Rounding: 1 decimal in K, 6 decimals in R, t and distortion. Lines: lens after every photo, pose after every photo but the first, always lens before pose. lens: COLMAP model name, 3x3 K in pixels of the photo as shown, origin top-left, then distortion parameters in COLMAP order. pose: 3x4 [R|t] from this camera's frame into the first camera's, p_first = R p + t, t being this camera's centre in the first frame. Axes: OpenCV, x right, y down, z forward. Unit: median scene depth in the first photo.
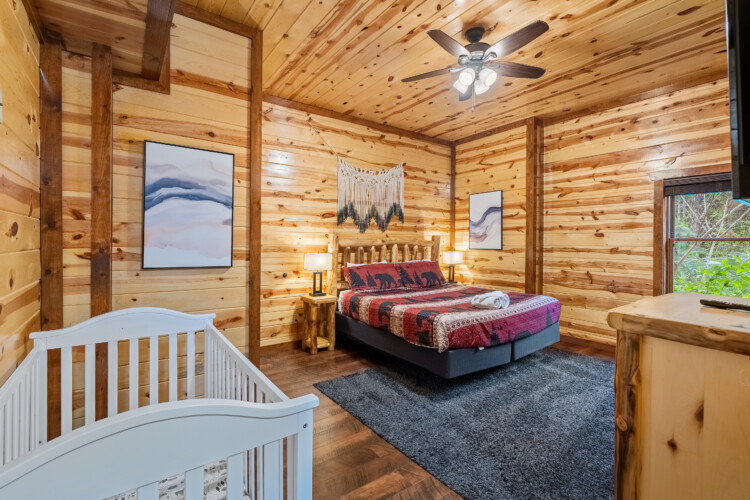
lens RADIAL K [[344.6, 0, 373.3], [0, 344.6, 242.6], [0, 0, 1]] dist [-0.004925, 0.003172]
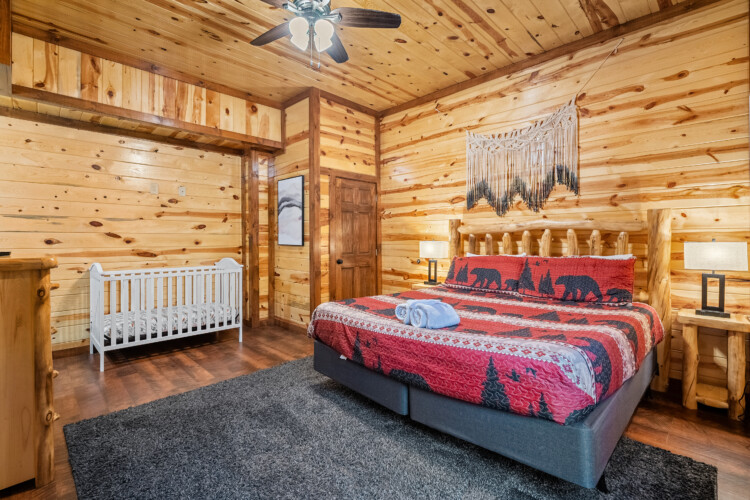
lens RADIAL K [[344.6, 0, 369.4], [0, 344.6, 241.8], [0, 0, 1]] dist [-0.004925, 0.003172]
pose [[0.159357, -0.003723, -0.987214, 0.633728], [0.000102, 0.999993, -0.003754, 0.029758], [0.987221, 0.000497, 0.159356, 0.545441]]
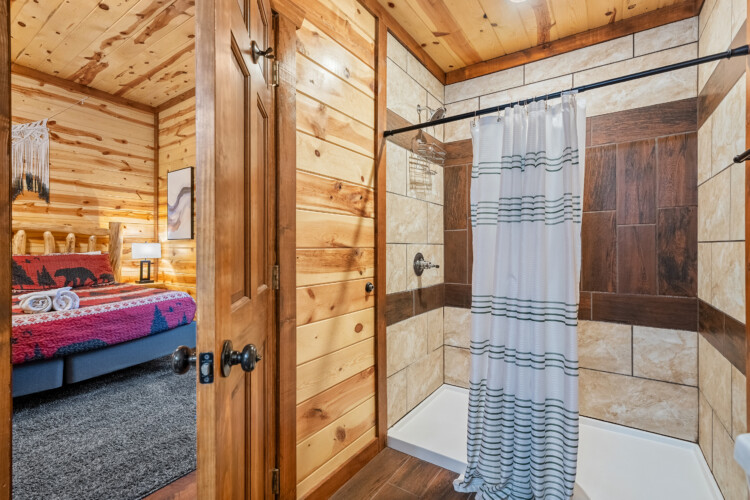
lens RADIAL K [[344.6, 0, 375.9], [0, 344.6, 246.2], [0, 0, 1]] dist [-0.004925, 0.003172]
pose [[0.938768, -0.001115, 0.344549, 0.490962], [0.003358, 0.999977, -0.005912, 0.042670], [-0.344534, 0.006707, 0.938750, 0.078288]]
